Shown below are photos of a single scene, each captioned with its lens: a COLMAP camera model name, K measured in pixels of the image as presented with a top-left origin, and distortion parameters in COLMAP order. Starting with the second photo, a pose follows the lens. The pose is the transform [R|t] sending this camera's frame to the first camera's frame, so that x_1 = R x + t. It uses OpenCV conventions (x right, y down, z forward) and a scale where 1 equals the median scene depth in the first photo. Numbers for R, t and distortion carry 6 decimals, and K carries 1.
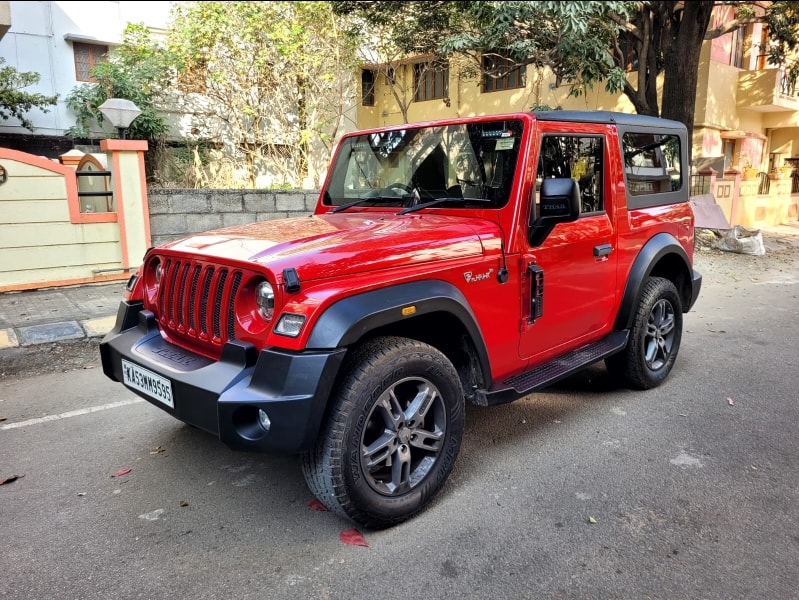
lens RADIAL K [[602.6, 0, 399.5], [0, 602.6, 300.0], [0, 0, 1]] dist [0.041468, -0.038606]
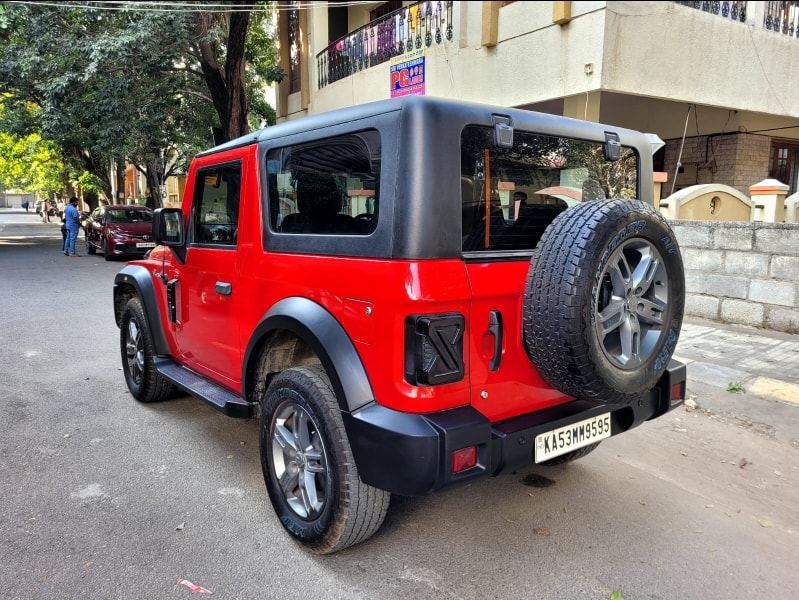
lens RADIAL K [[602.6, 0, 399.5], [0, 602.6, 300.0], [0, 0, 1]] dist [0.041468, -0.038606]
pose [[-0.105171, 0.143816, -0.984000, 0.588636], [-0.198295, 0.966584, 0.162465, -0.127404], [0.974484, 0.212209, -0.073138, 0.658326]]
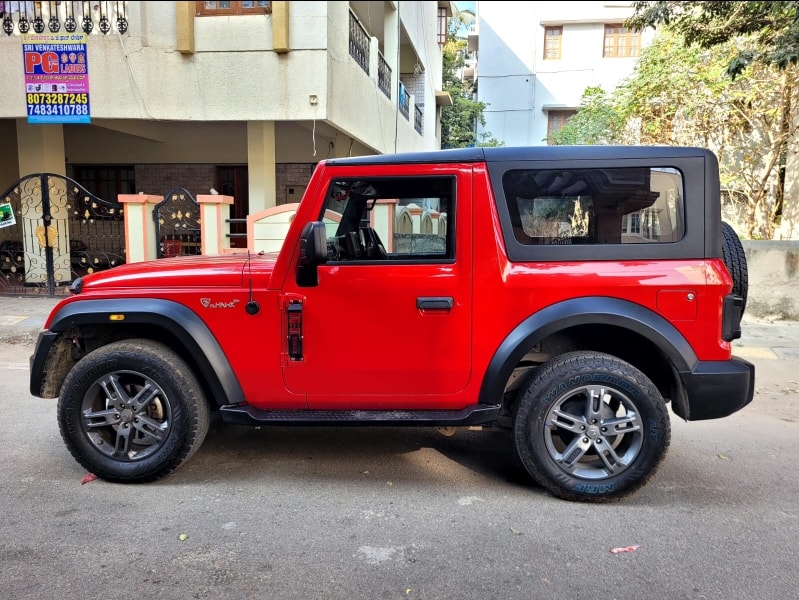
lens RADIAL K [[602.6, 0, 399.5], [0, 602.6, 300.0], [0, 0, 1]] dist [0.041468, -0.038606]
pose [[0.669157, 0.095466, -0.736963, 0.475423], [-0.154875, 0.987853, -0.012659, -0.033585], [0.726803, 0.122608, 0.675814, 0.182985]]
